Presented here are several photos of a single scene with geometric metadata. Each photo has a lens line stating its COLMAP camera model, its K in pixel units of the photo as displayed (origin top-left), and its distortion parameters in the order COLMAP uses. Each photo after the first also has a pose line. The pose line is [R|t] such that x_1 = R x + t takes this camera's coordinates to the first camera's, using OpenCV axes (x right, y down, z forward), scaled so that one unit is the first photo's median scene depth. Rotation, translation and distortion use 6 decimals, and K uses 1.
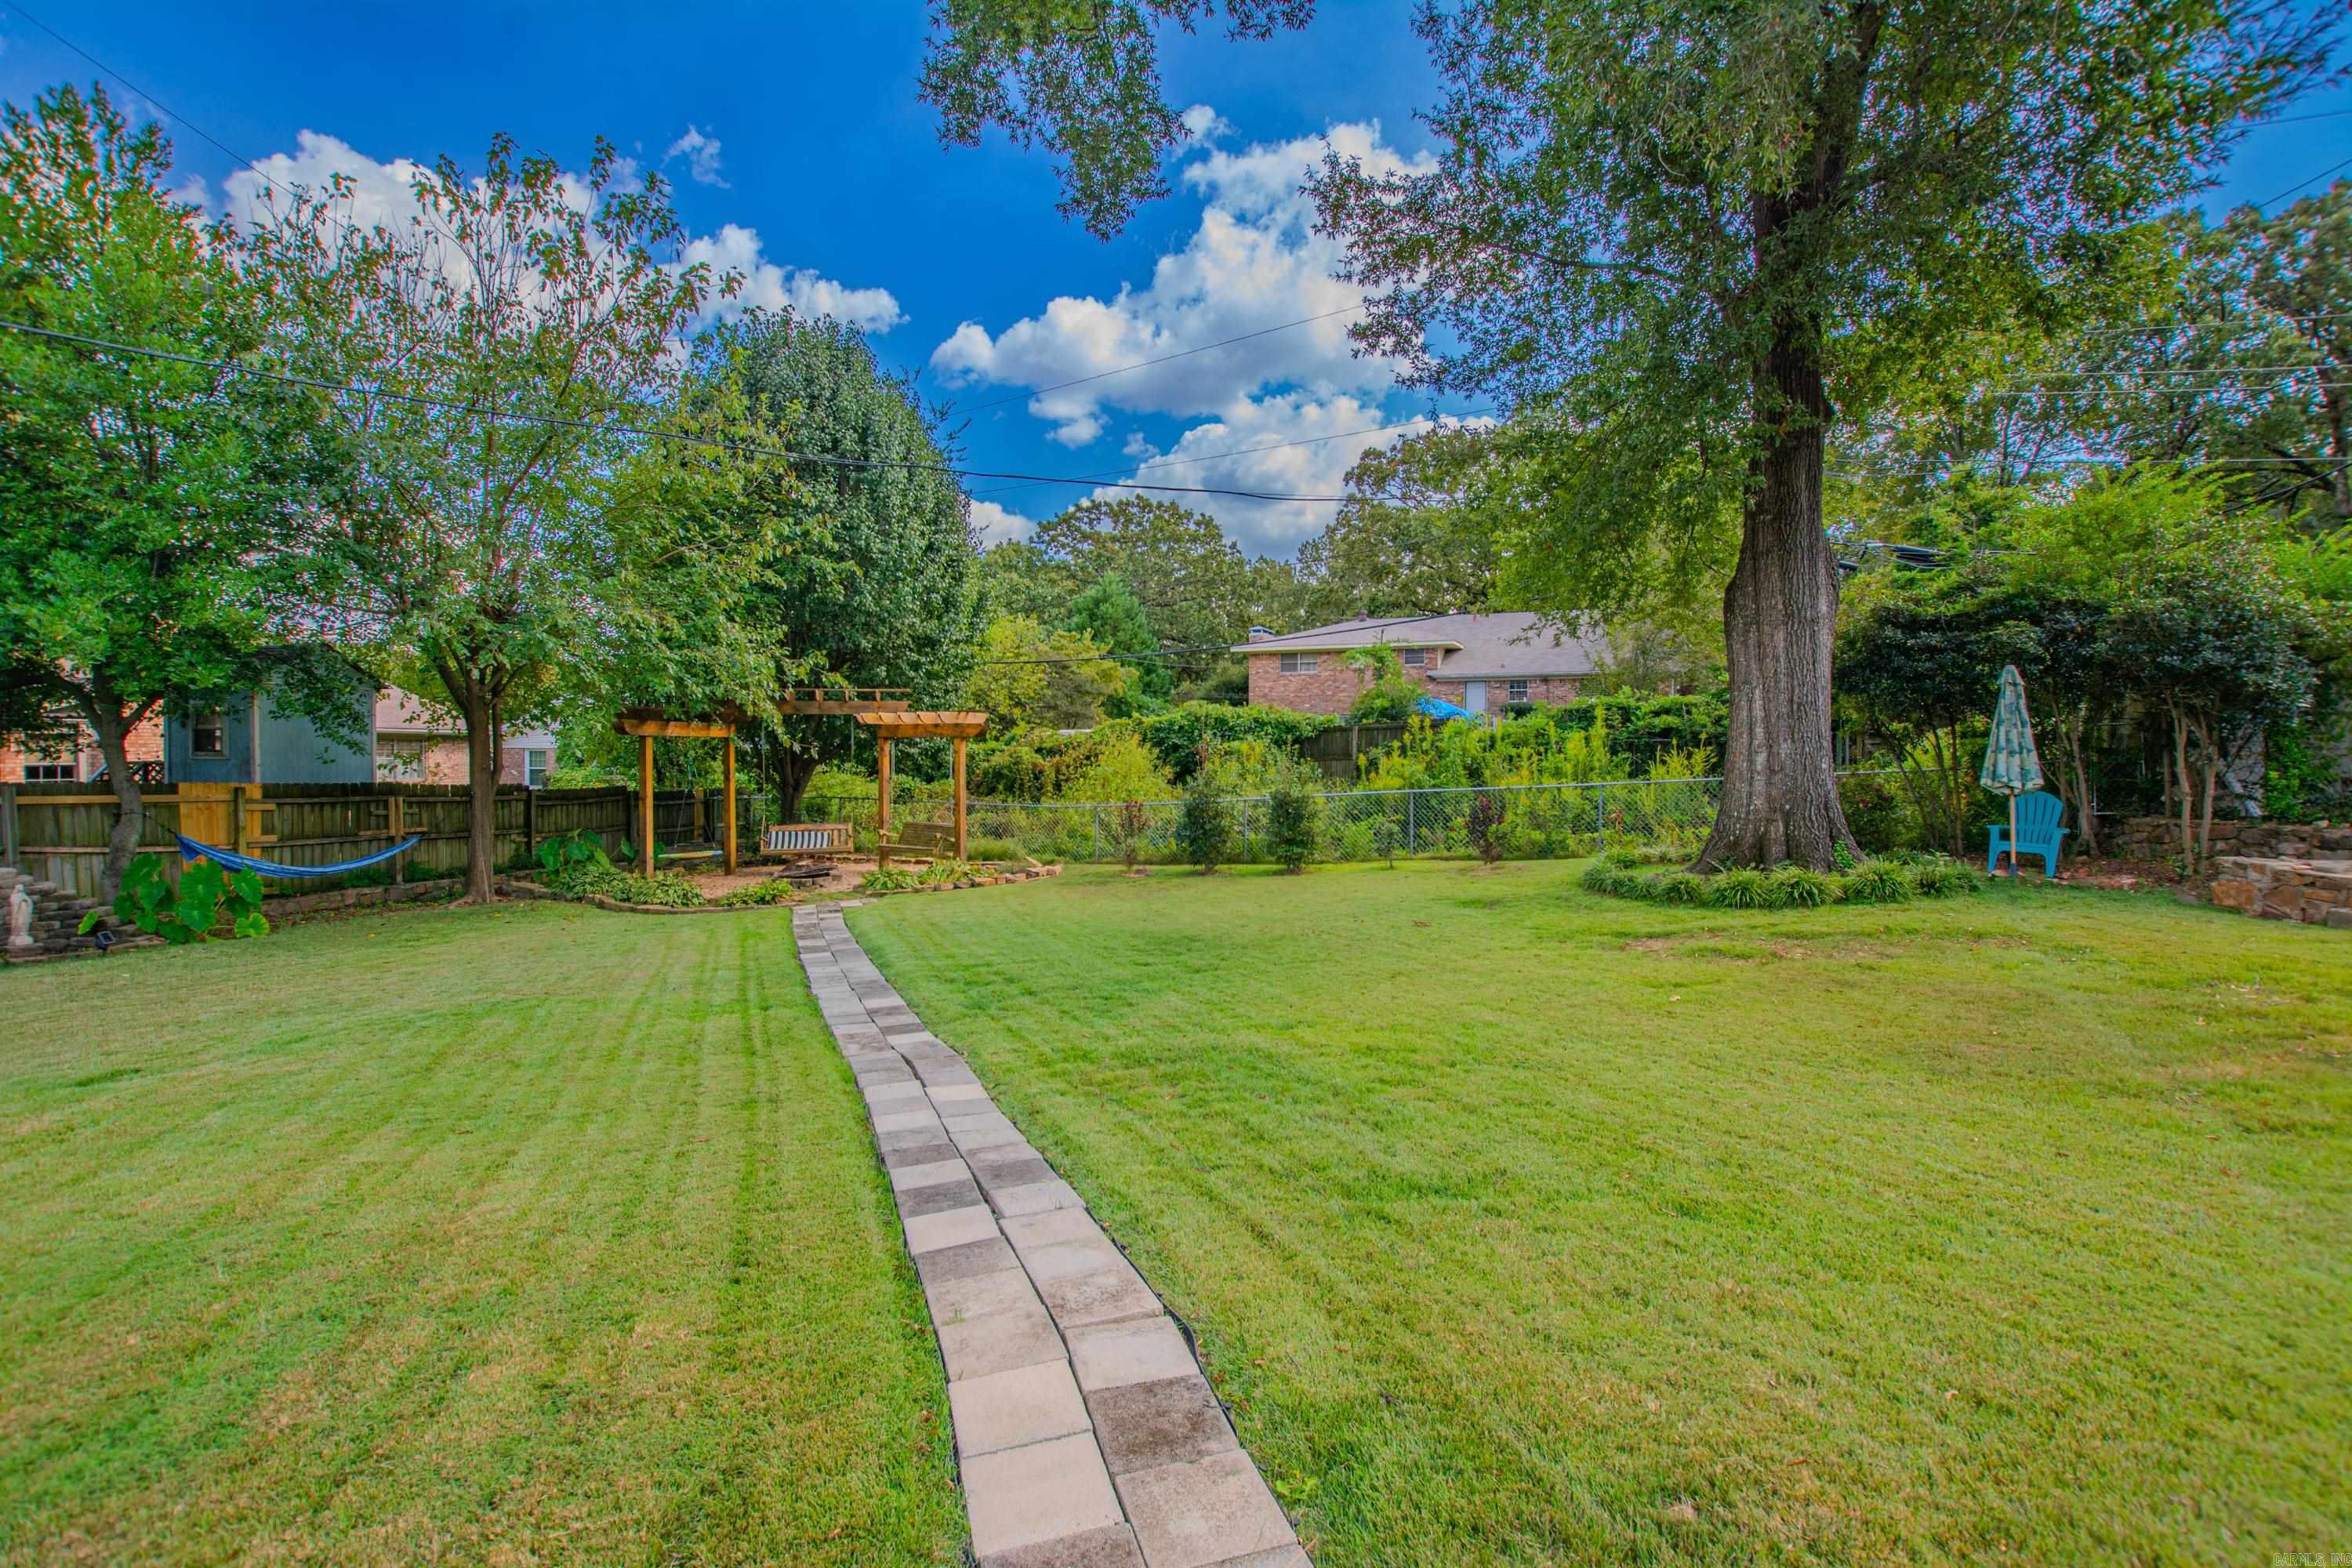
lens RADIAL K [[1046.0, 0, 1184.9], [0, 1046.0, 779.8], [0, 0, 1]] dist [-0.038144, 0.010066]
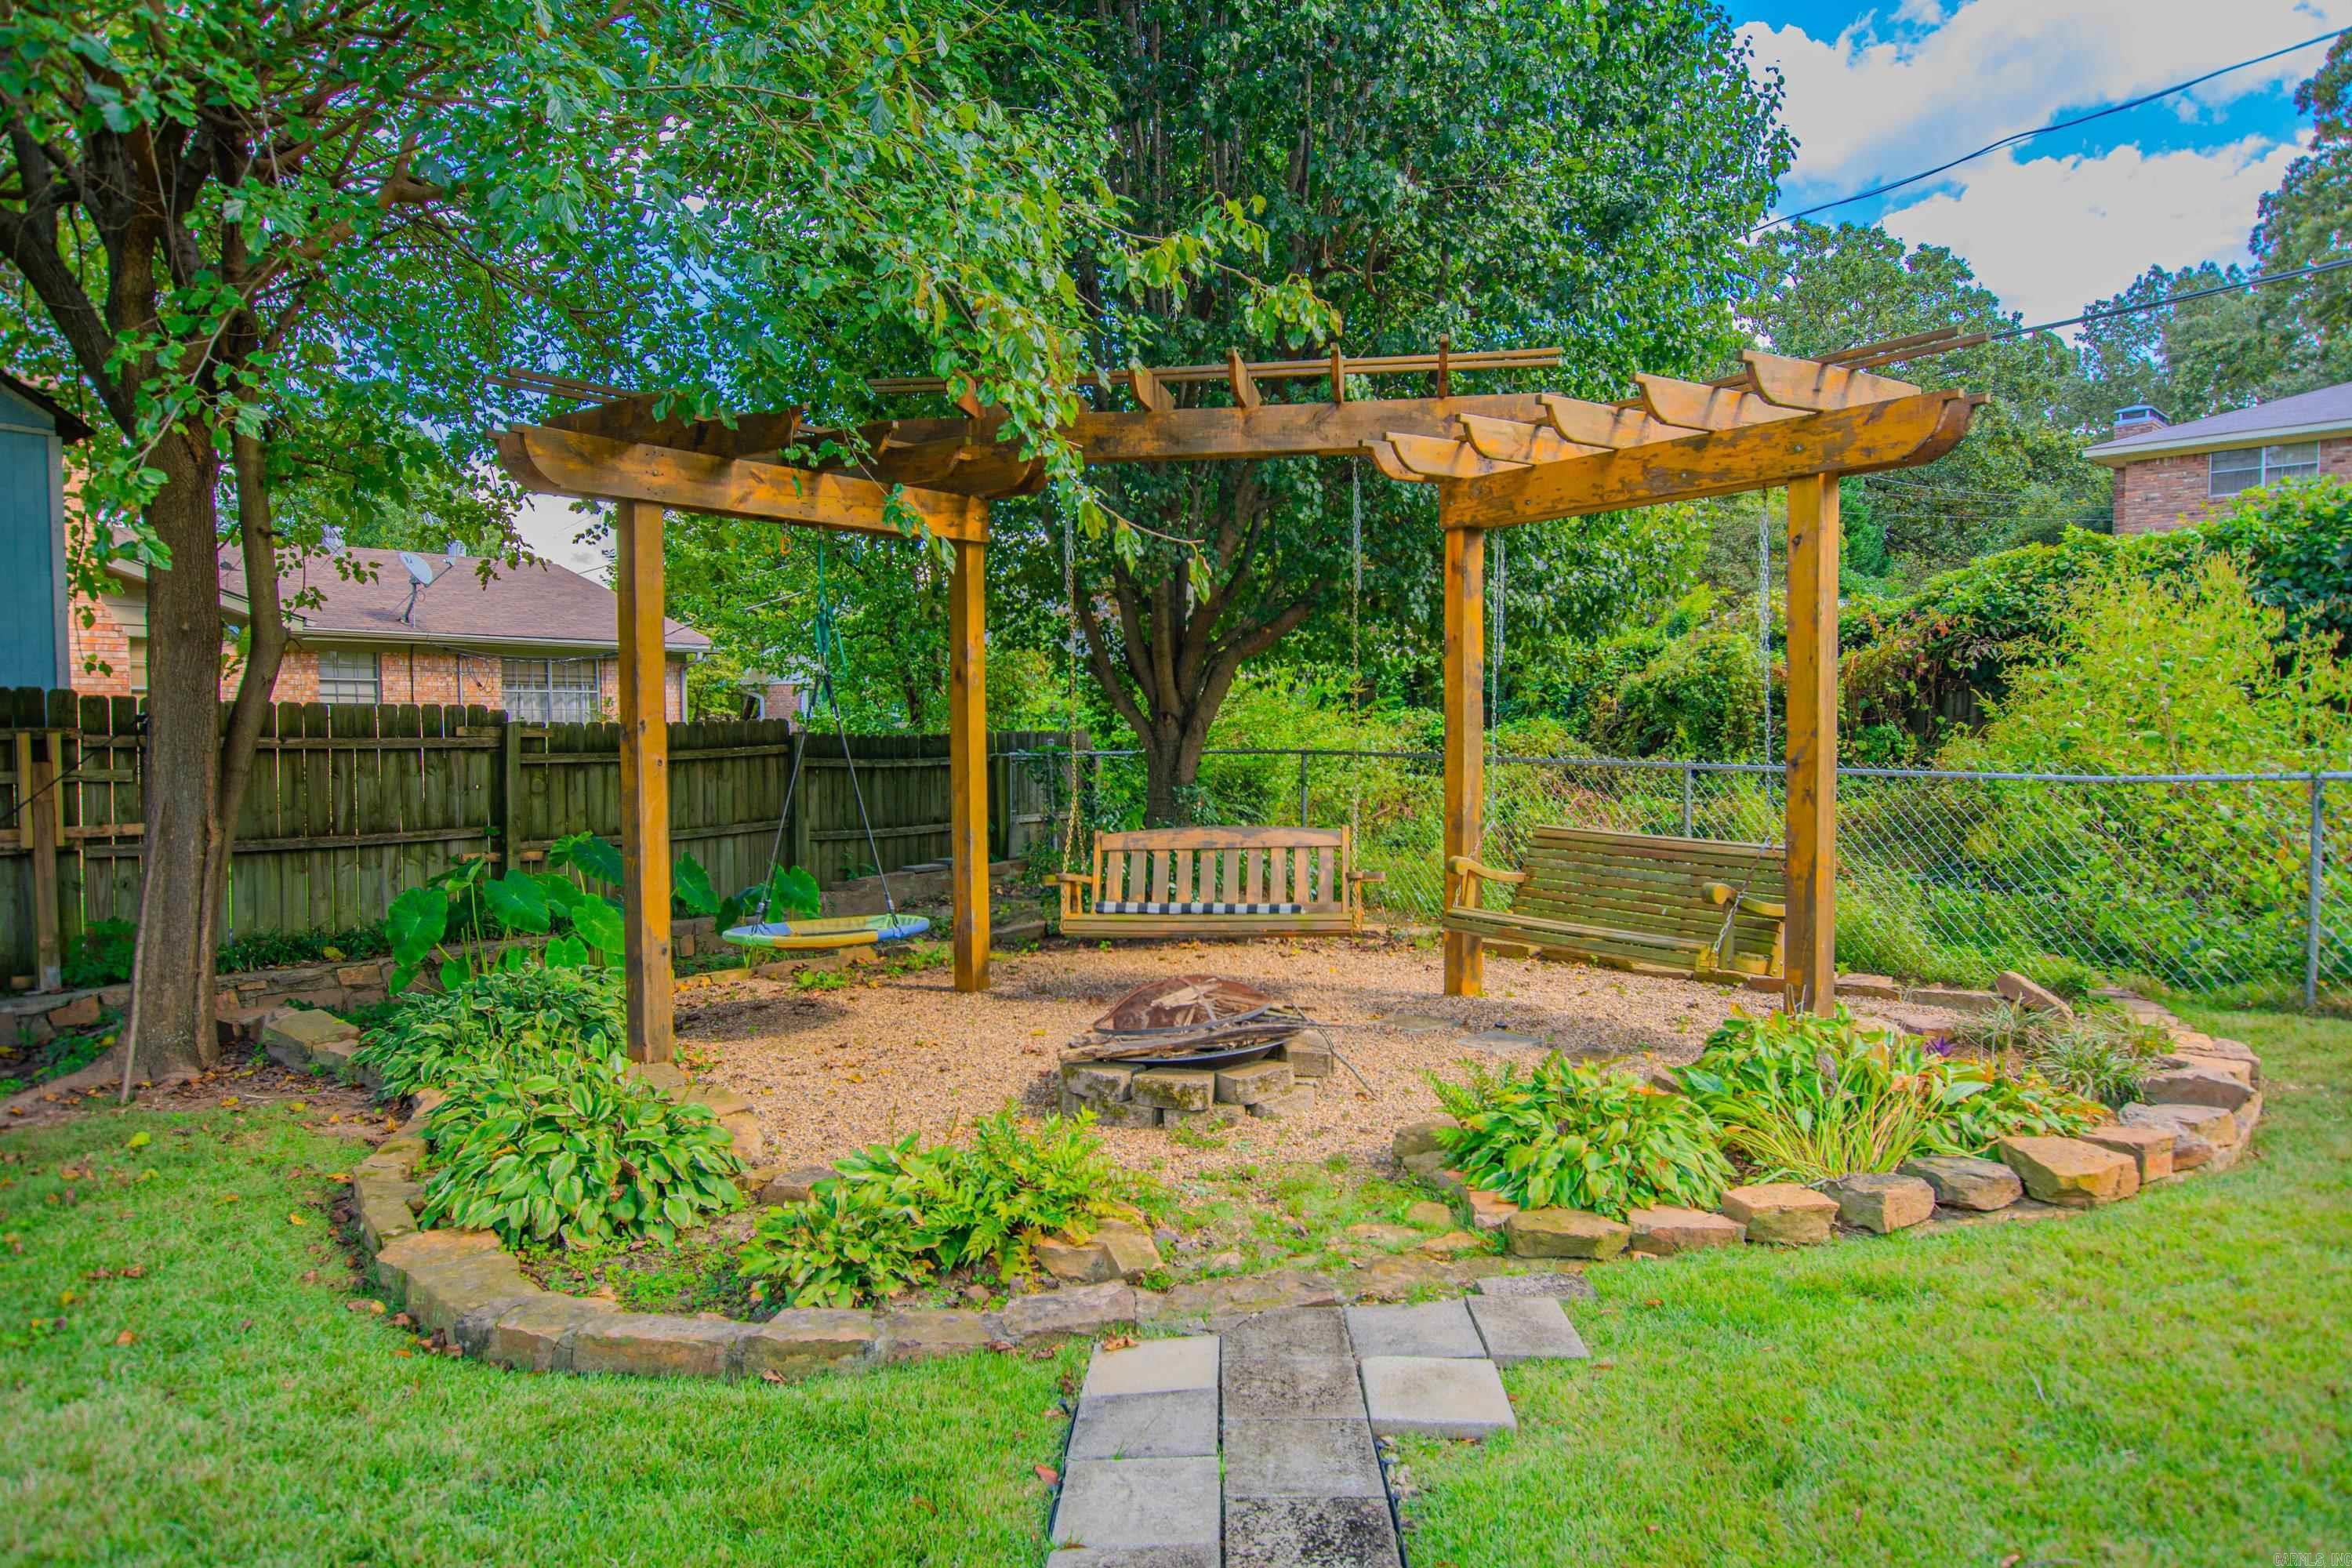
lens RADIAL K [[1427.5, 0, 1176.0], [0, 1427.5, 784.0], [0, 0, 1]] dist [-0.003271, -0.000764]
pose [[0.924828, 0.010705, -0.380235, -0.217999], [-0.000310, 0.999625, 0.027390, 0.016545], [0.380386, -0.025213, 0.924484, 0.626791]]
